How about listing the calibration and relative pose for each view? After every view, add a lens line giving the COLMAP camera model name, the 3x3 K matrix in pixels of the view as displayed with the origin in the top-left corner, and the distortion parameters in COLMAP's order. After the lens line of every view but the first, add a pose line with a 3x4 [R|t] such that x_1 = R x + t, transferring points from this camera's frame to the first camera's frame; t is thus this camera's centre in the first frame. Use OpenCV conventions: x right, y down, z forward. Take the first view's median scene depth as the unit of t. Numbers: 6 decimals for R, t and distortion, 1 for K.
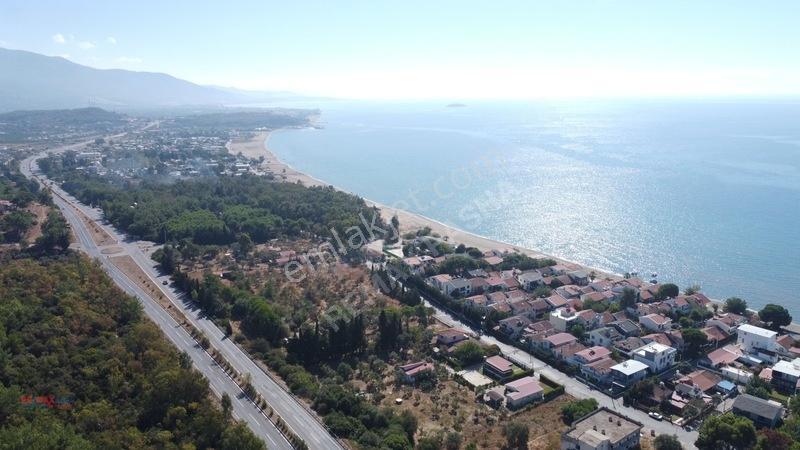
lens RADIAL K [[608.5, 0, 388.7], [0, 608.5, 222.9], [0, 0, 1]] dist [-0.006144, -0.006388]
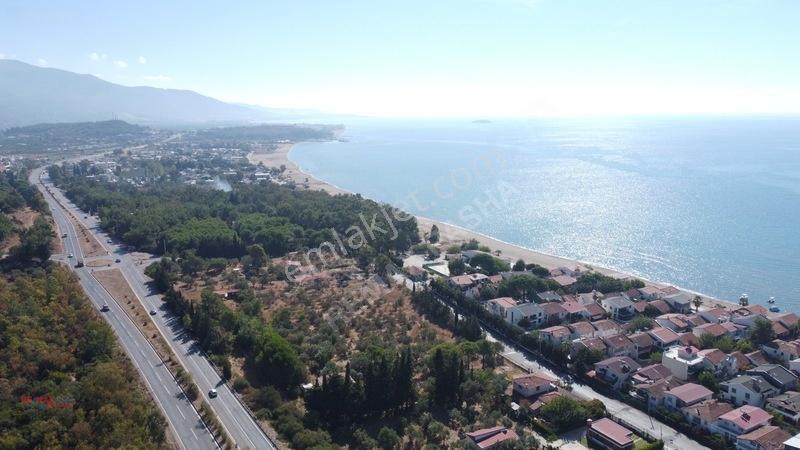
lens RADIAL K [[608.5, 0, 388.7], [0, 608.5, 222.9], [0, 0, 1]] dist [-0.006144, -0.006388]
pose [[0.999303, 0.007840, -0.036501, -0.031284], [-0.008896, 0.999544, -0.028857, 0.011787], [0.036258, 0.029162, 0.998917, 0.197732]]
